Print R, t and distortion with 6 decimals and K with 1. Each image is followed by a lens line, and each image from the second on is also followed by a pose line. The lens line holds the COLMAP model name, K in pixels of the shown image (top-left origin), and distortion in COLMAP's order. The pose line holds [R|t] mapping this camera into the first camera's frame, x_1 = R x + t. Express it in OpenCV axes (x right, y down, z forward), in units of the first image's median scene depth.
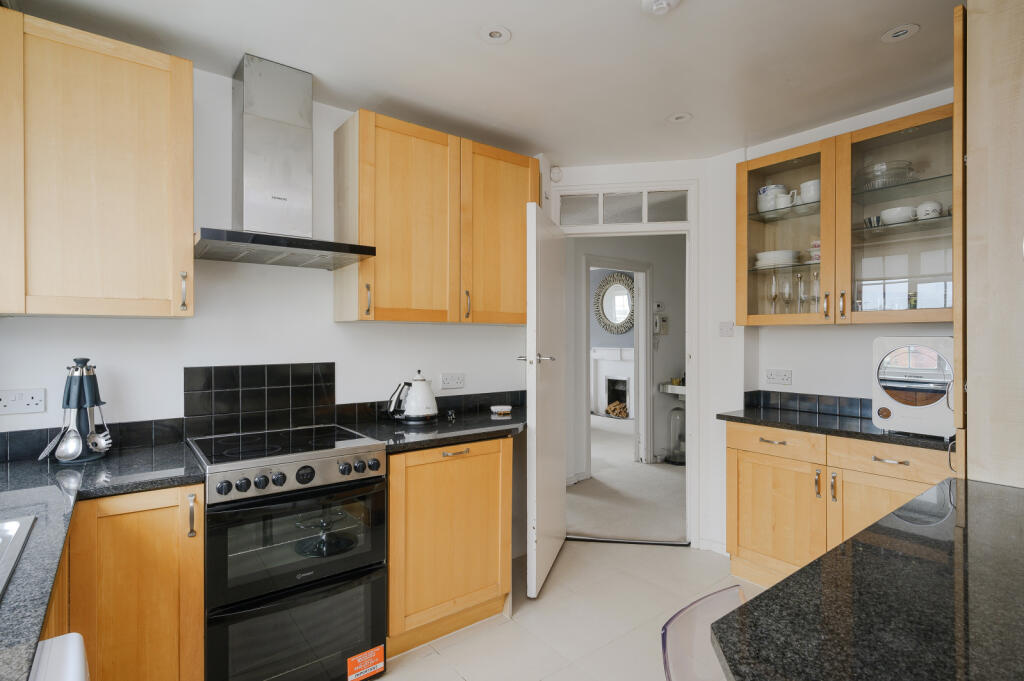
lens RADIAL K [[496.2, 0, 513.8], [0, 496.2, 345.6], [0, 0, 1]] dist [-0.005894, 0.001295]
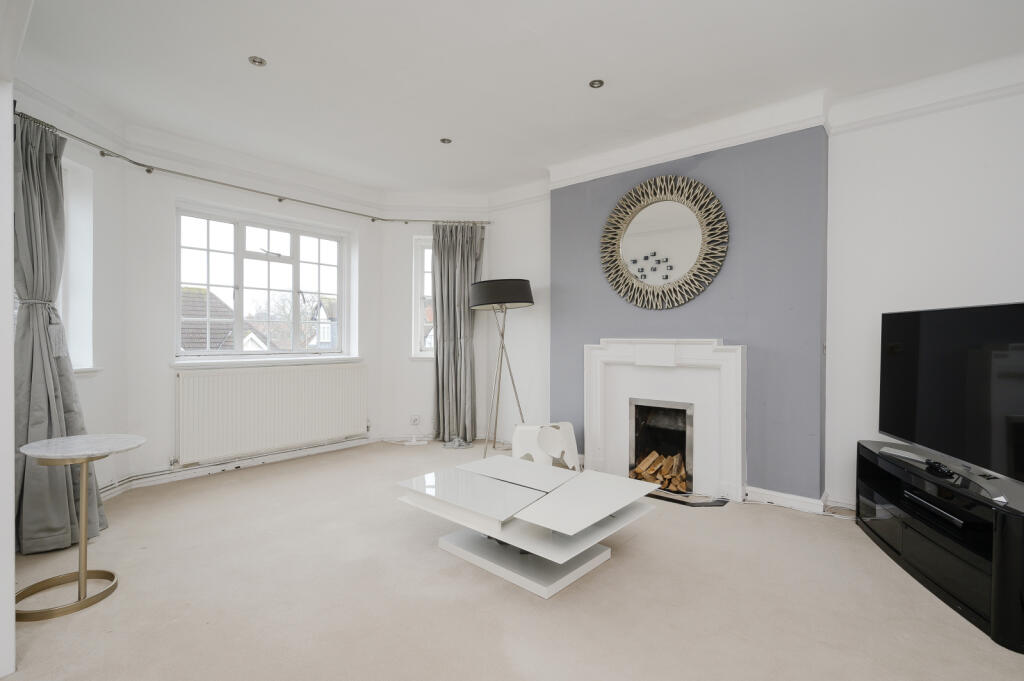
lens RADIAL K [[473.9, 0, 499.4], [0, 473.9, 341.9], [0, 0, 1]] dist [0.003082, -0.002326]
pose [[0.981648, -0.002752, 0.190681, -0.024053], [0.001014, 0.999957, 0.009212, 0.002840], [-0.190698, -0.008850, 0.981609, 0.589359]]
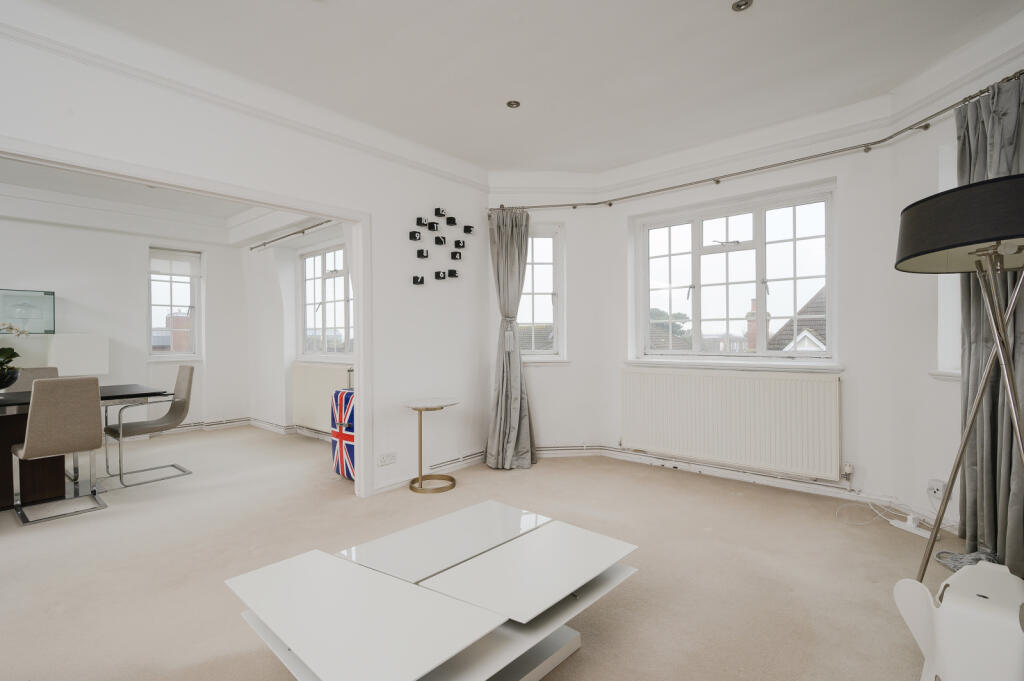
lens RADIAL K [[473.9, 0, 505.1], [0, 473.9, 345.0], [0, 0, 1]] dist [0.003082, -0.002326]
pose [[0.194750, 0.007679, -0.980823, 0.249528], [0.008100, 0.999923, 0.009437, 0.003614], [0.980819, -0.009783, 0.194673, 0.852636]]
